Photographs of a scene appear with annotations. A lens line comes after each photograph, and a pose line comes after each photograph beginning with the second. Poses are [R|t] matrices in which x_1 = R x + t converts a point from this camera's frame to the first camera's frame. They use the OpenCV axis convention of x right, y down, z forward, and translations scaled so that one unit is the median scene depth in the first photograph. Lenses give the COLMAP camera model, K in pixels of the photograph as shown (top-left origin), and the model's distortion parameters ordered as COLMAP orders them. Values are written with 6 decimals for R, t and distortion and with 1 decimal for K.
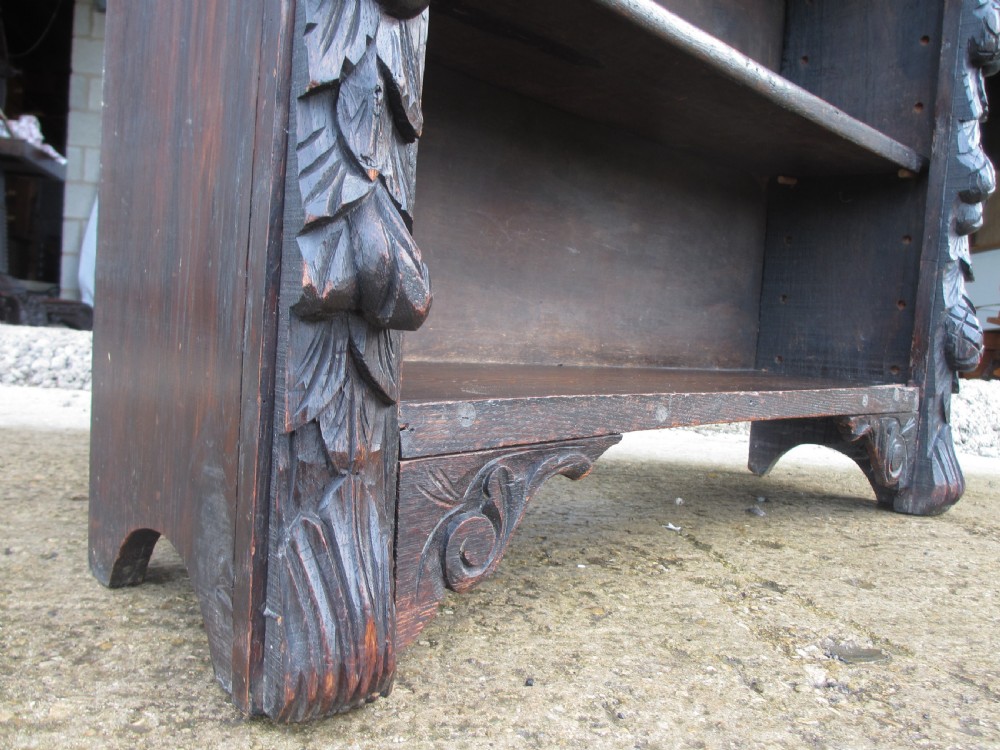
lens RADIAL K [[832.5, 0, 501.9], [0, 832.5, 383.9], [0, 0, 1]] dist [-0.047784, 0.004377]
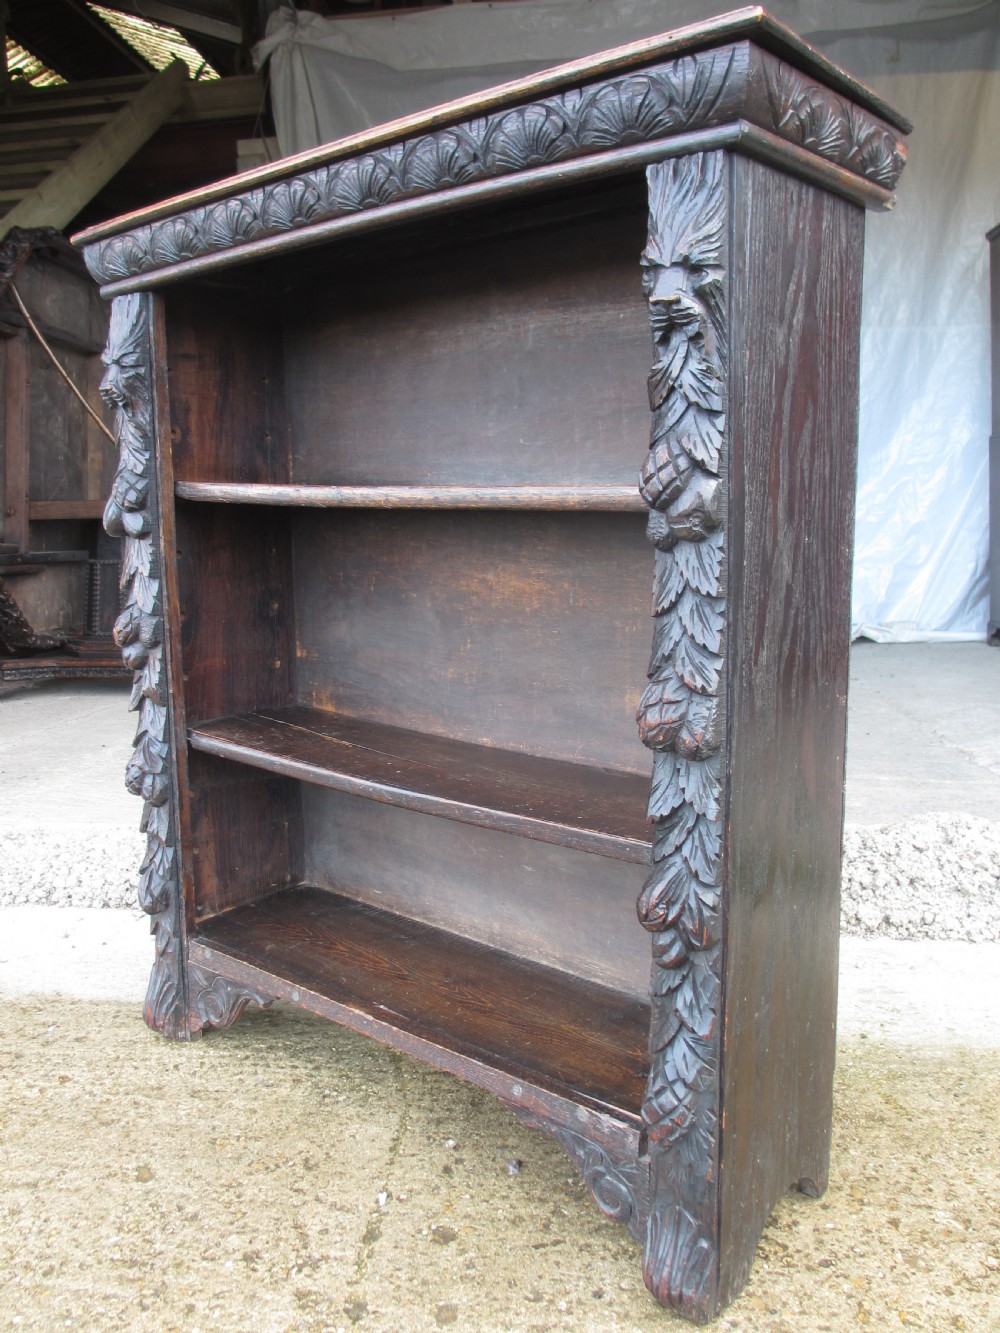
lens RADIAL K [[1116.8, 0, 500.6], [0, 1116.8, 660.0], [0, 0, 1]] dist [-0.047273, 0.004366]
pose [[0.084271, 0.067698, -0.994140, 2.715570], [-0.063473, 0.996028, 0.062446, -0.910569], [0.994419, 0.057838, 0.088234, 1.293027]]
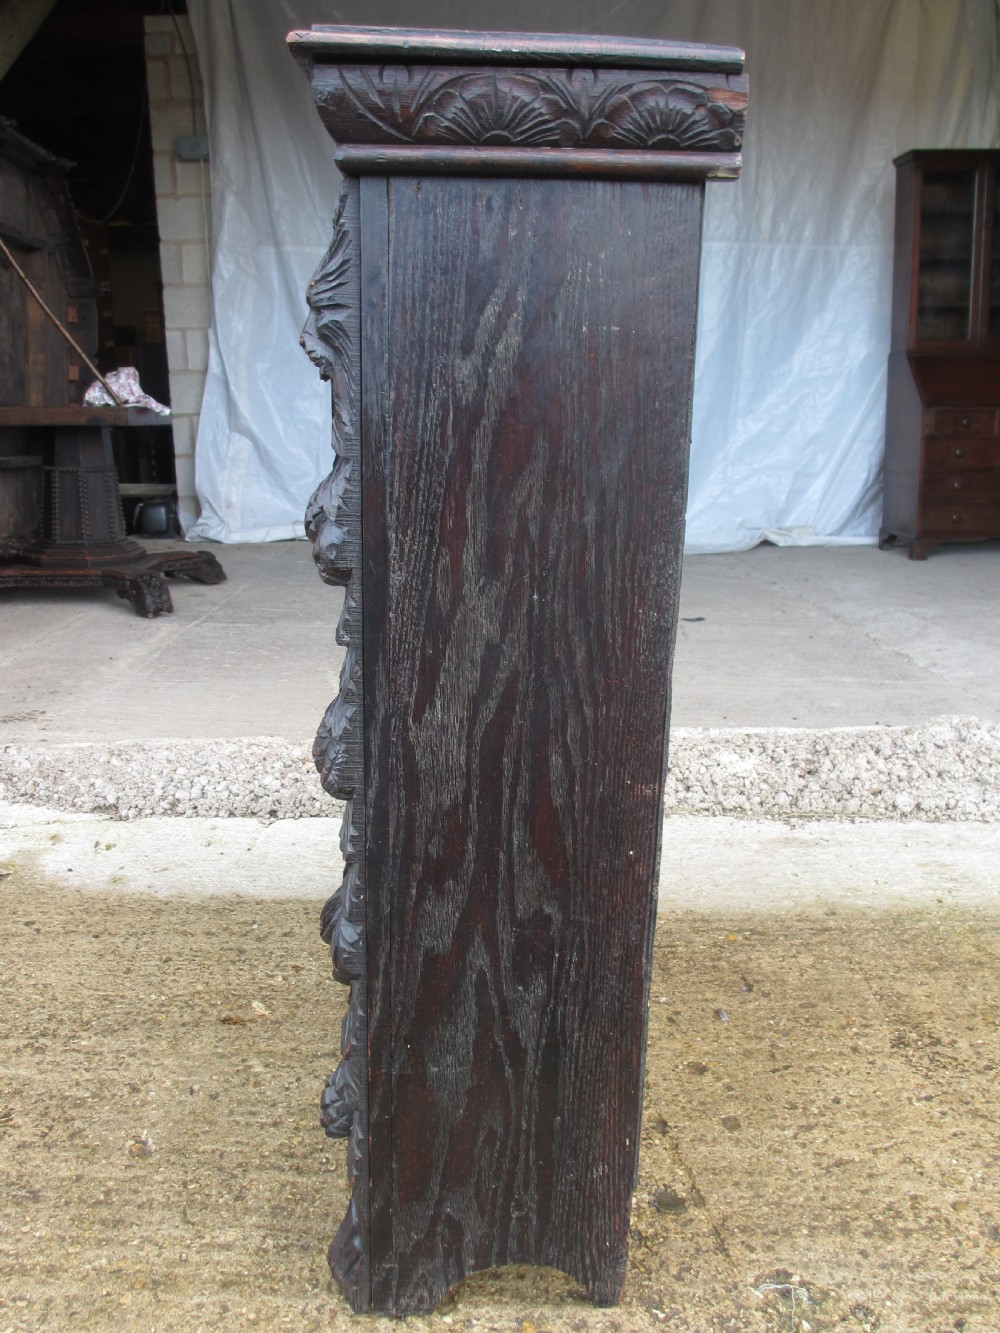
lens RADIAL K [[1109.7, 0, 500.6], [0, 1109.7, 687.9], [0, 0, 1]] dist [-0.047784, 0.004377]
pose [[0.974631, -0.016222, -0.223229, 0.611949], [0.057503, 0.982040, 0.179697, -1.110109], [0.216304, -0.187974, 0.958060, -1.000554]]
